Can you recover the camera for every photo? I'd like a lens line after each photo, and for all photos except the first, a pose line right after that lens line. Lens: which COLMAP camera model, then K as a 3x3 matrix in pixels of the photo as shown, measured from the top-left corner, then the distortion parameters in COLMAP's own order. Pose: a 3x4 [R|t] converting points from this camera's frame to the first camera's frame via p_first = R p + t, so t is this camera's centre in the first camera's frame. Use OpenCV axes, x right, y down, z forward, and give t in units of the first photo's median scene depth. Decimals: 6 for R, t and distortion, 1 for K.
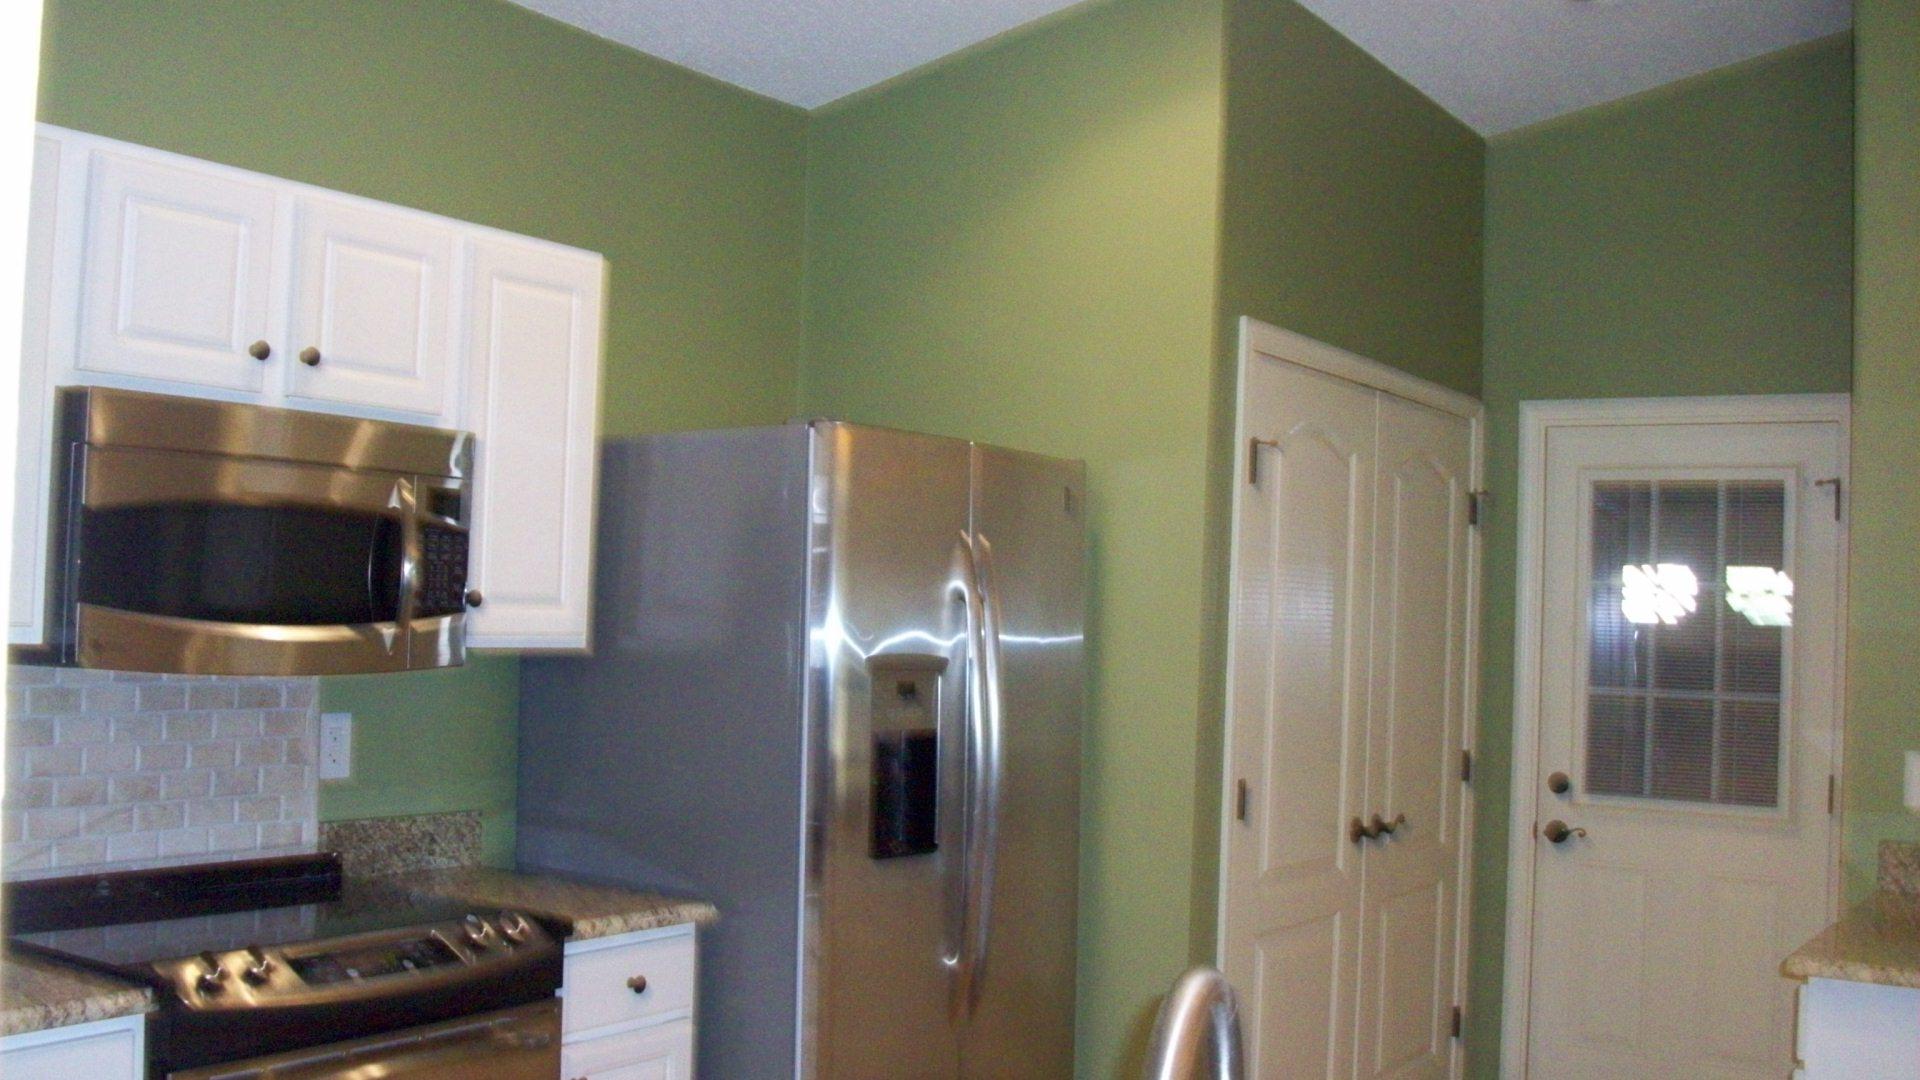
lens RADIAL K [[1985.9, 0, 960.0], [0, 1985.9, 540.0], [0, 0, 1]] dist [-0.140115, 0.004424]
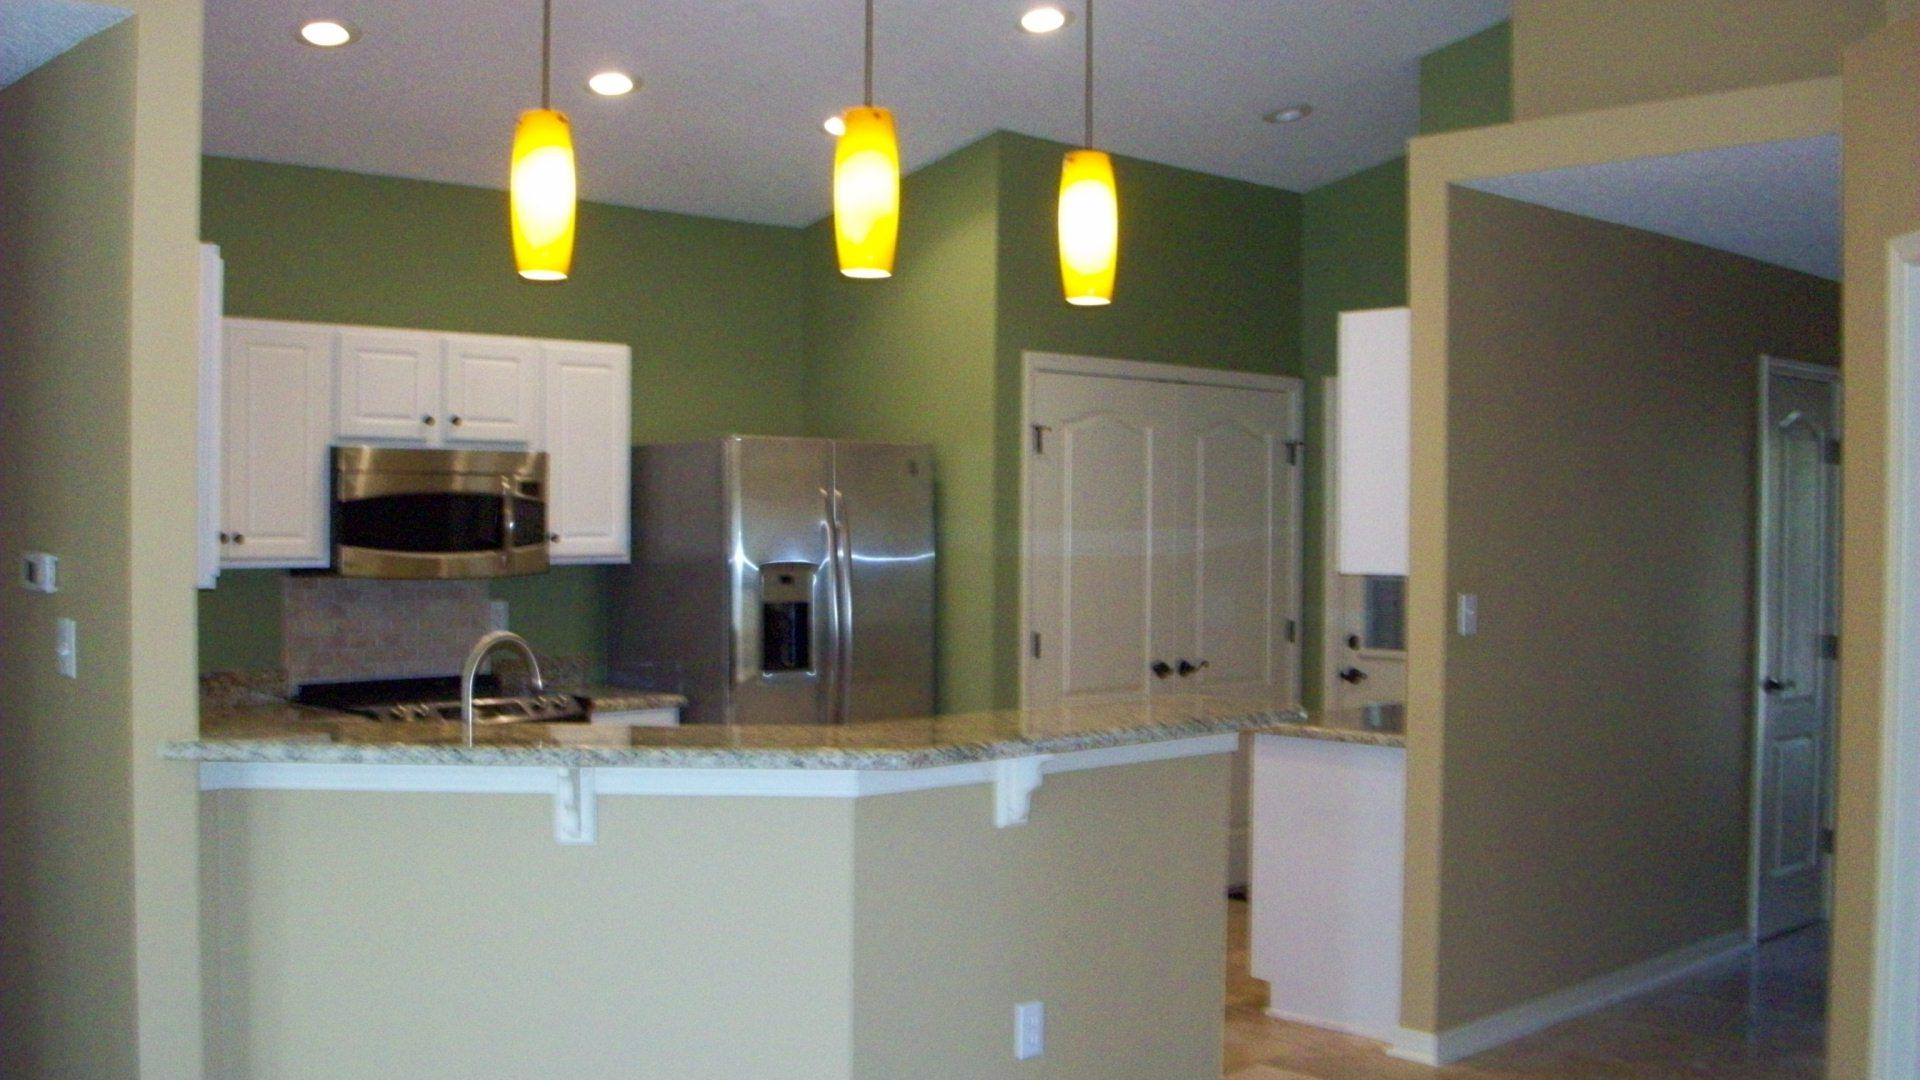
lens RADIAL K [[1932.5, 0, 960.0], [0, 1932.5, 540.0], [0, 0, 1]] dist [-0.171613, 0.274947]
pose [[0.978786, -0.027262, -0.203062, 0.485661], [0.035458, 0.998692, 0.036834, -0.019669], [0.201792, -0.043252, 0.978473, -0.695479]]
